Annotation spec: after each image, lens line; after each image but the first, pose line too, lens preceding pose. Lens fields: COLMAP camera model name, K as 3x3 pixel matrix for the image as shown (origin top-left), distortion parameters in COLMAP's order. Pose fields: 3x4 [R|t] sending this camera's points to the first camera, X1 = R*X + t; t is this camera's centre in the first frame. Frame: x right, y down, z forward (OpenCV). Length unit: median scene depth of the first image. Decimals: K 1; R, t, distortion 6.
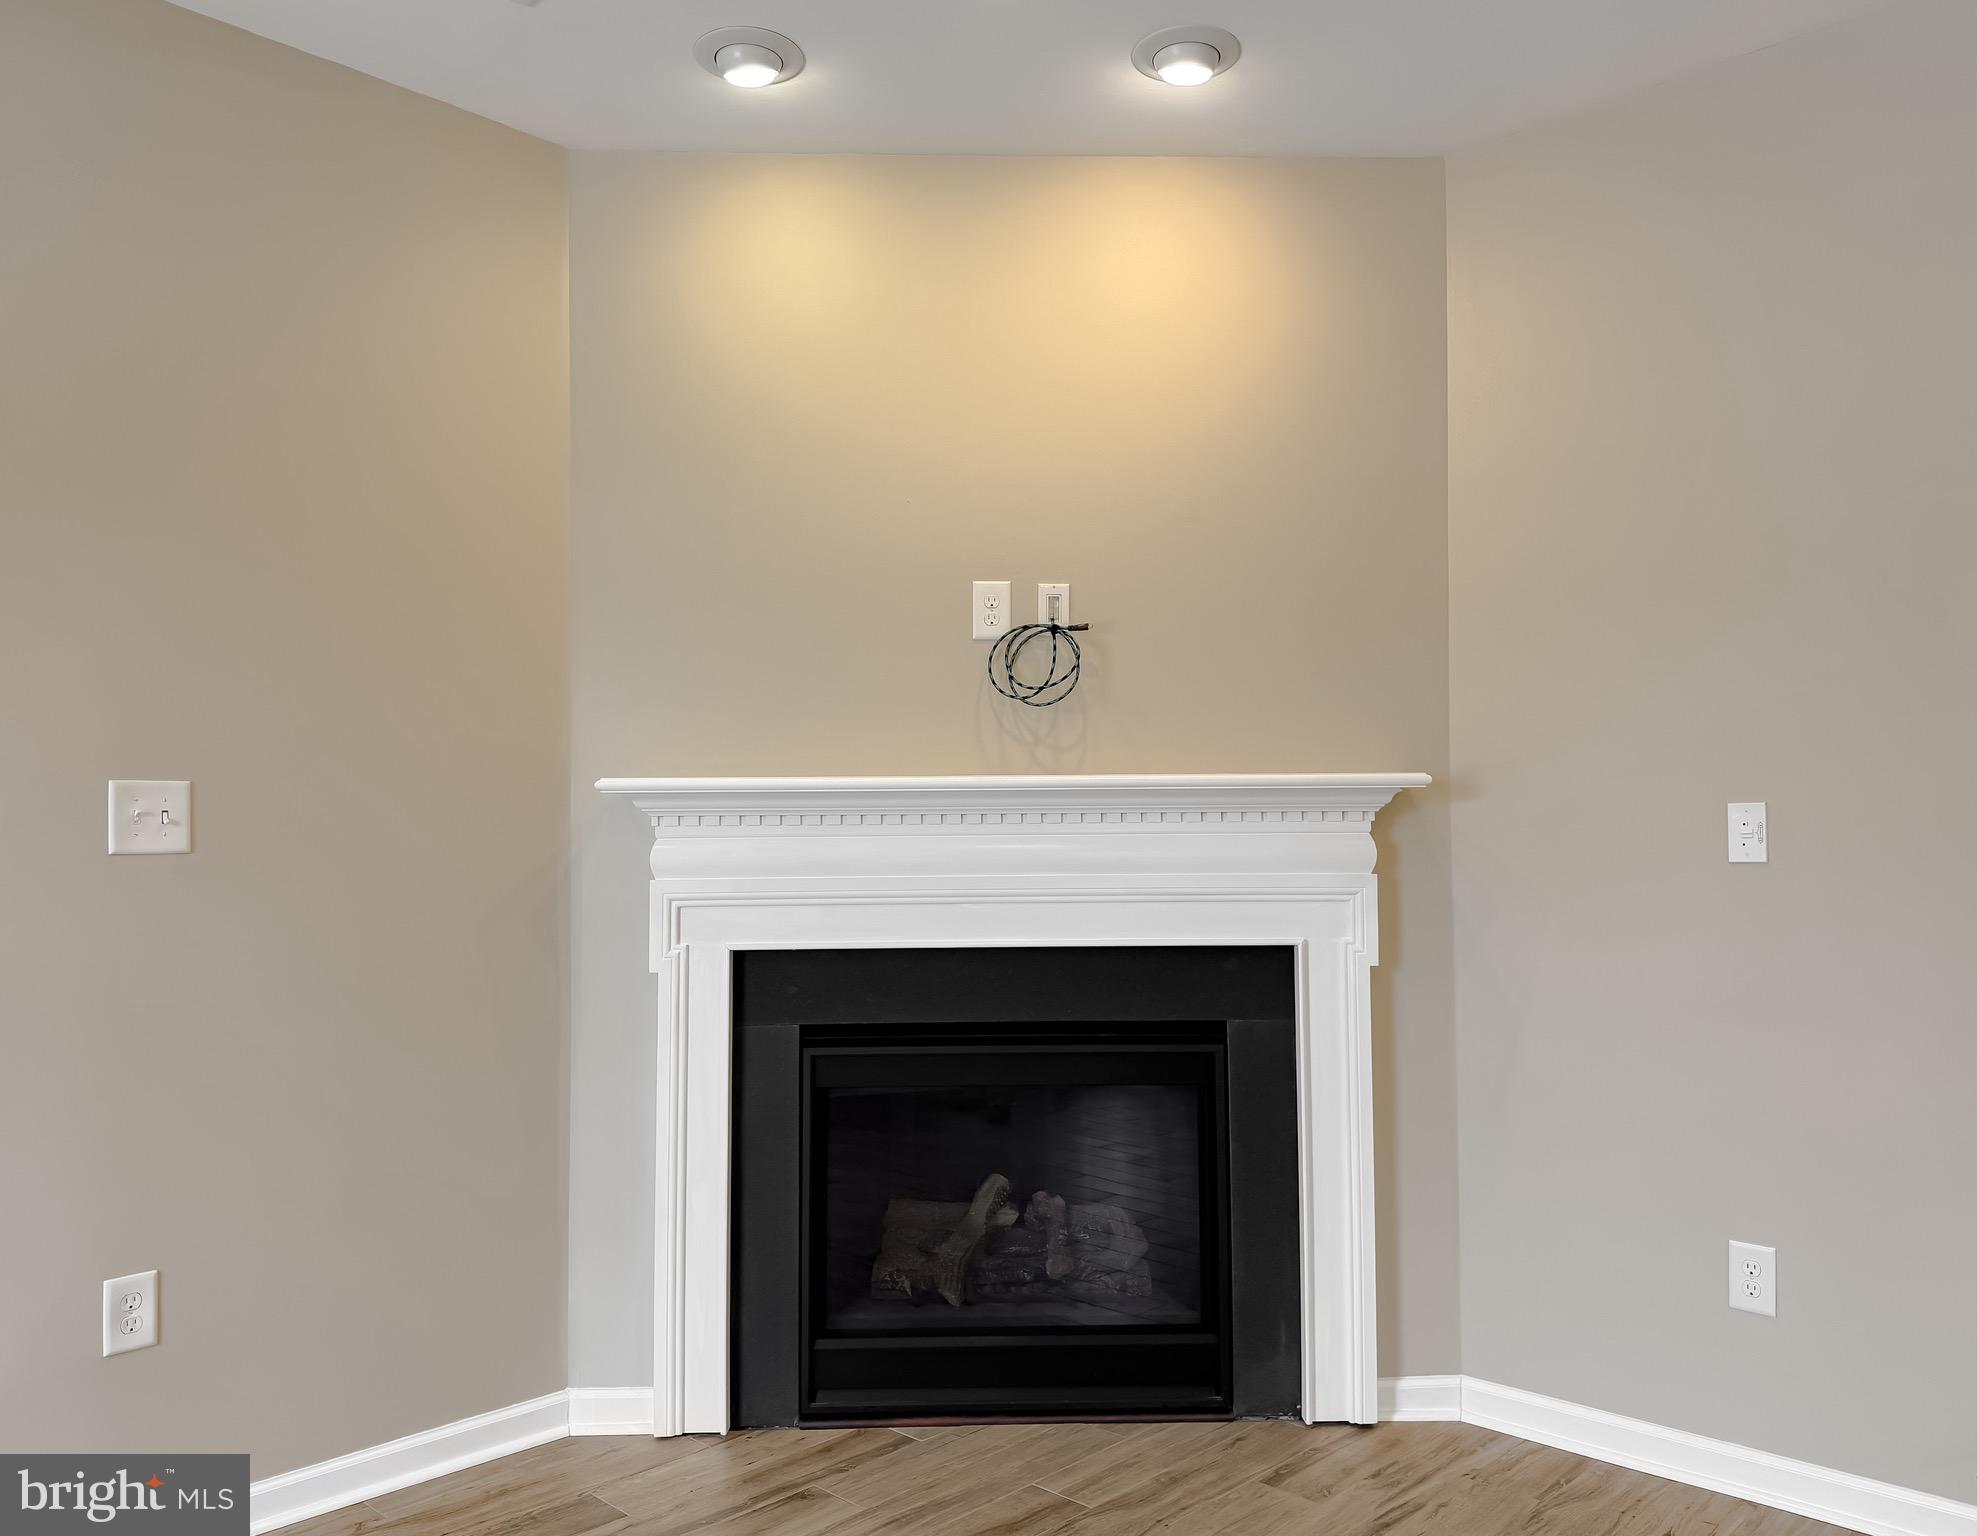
lens RADIAL K [[1482.2, 0, 988.5], [0, 1482.2, 768.0], [0, 0, 1]] dist [0.024465, -0.000551]
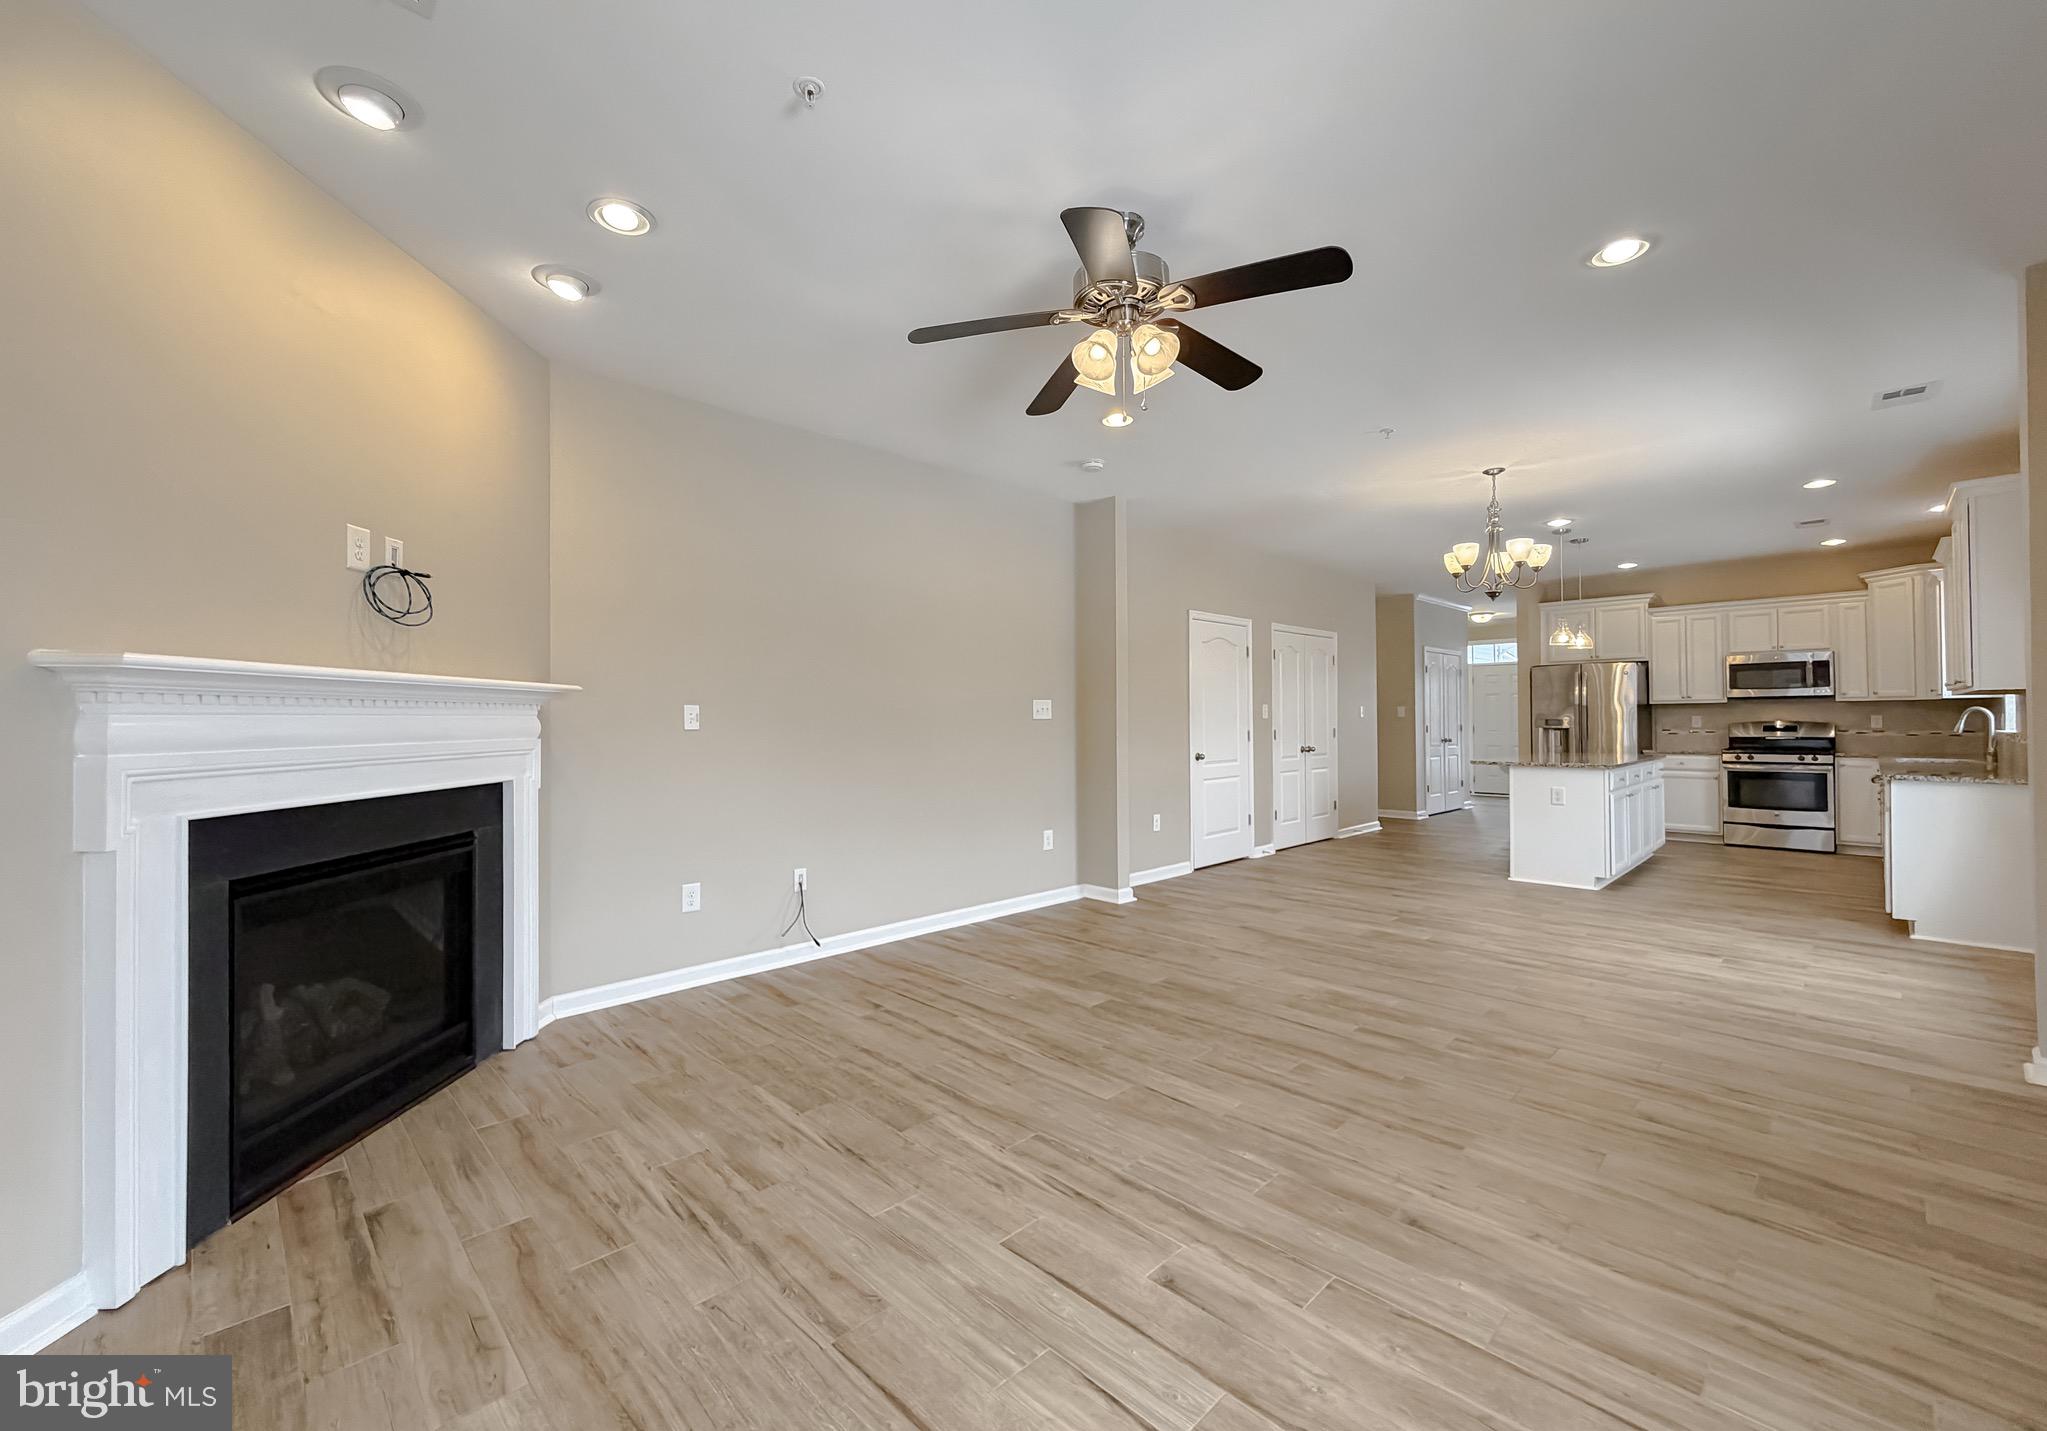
lens RADIAL K [[837.9, 0, 1012.2], [0, 837.9, 716.4], [0, 0, 1]] dist [0.000939, 0.000228]
pose [[0.038485, 0.010089, 0.999208, -0.750117], [-0.046508, 0.998883, -0.008294, 0.025220], [-0.998176, -0.046152, 0.038911, 0.380853]]
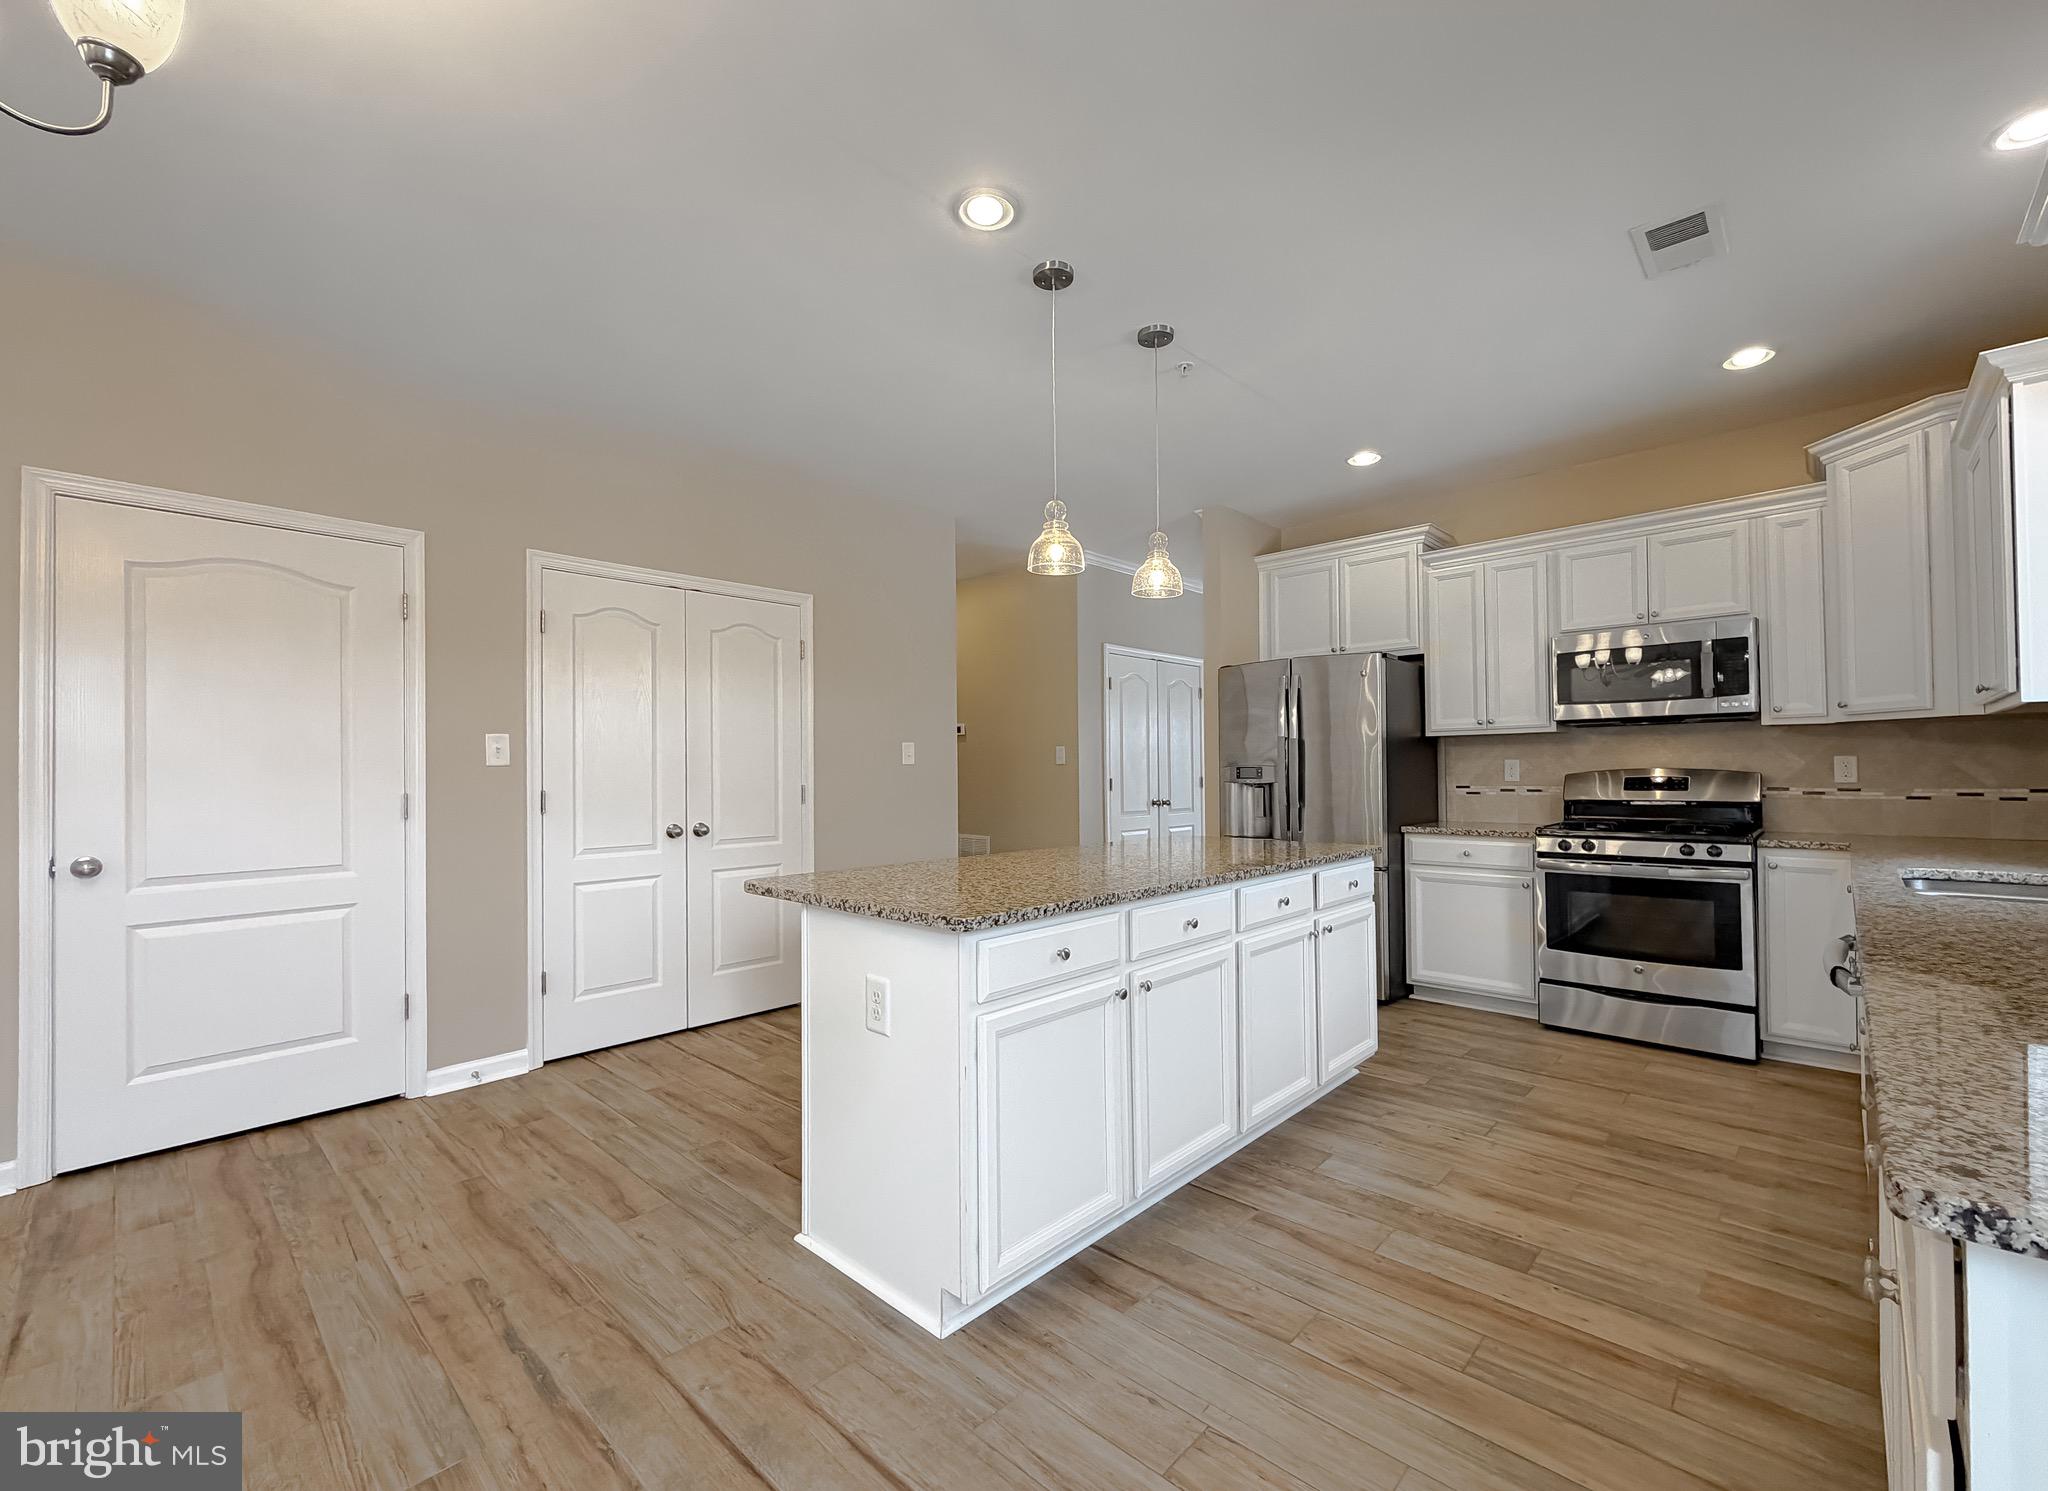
lens RADIAL K [[866.8, 0, 1014.2], [0, 866.8, 763.5], [0, 0, 1]] dist [-0.000159, 0.000025]
pose [[0.002996, 0.014723, 0.999887, 0.576728], [-0.043776, 0.998935, -0.014578, -0.036190], [-0.999037, -0.043727, 0.003637, -0.883765]]
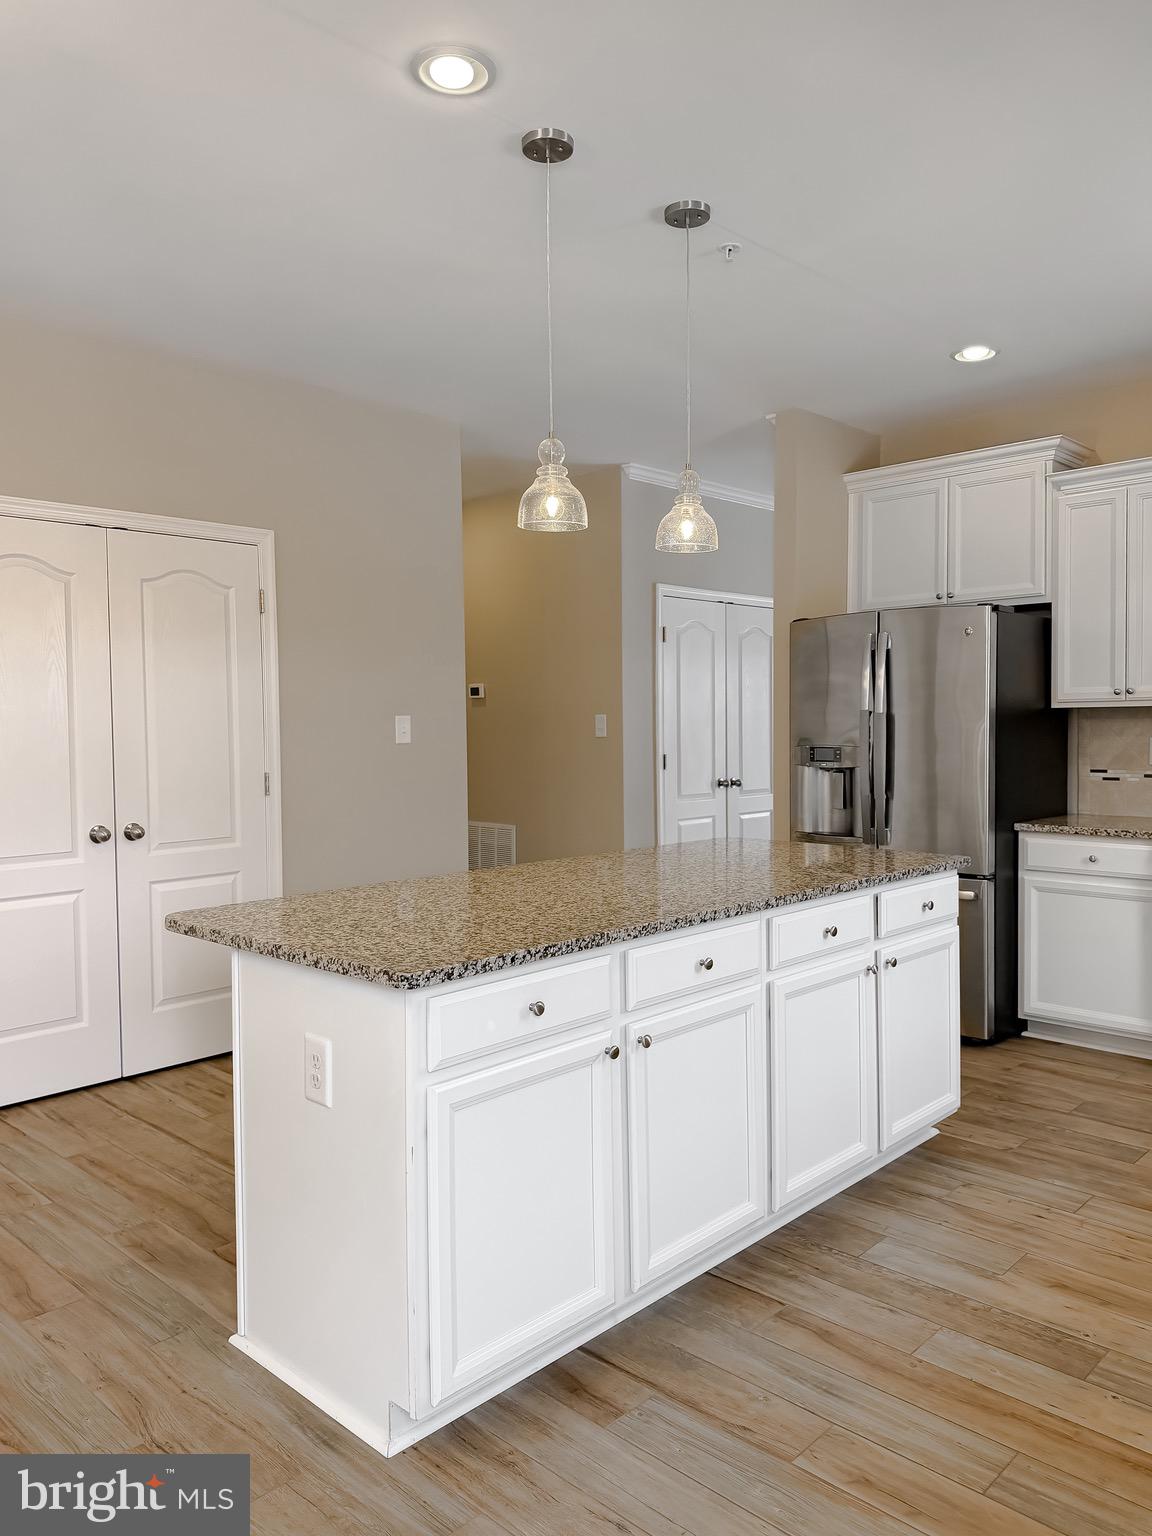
lens RADIAL K [[1121.3, 0, 576.0], [0, 1121.3, 768.0], [0, 0, 1]] dist [0.080049, -0.111754]
pose [[0.002530, -0.035460, 0.999368, 0.524024], [-0.041010, 0.998527, 0.035534, -0.080837], [-0.999156, -0.041074, 0.001072, -0.941210]]
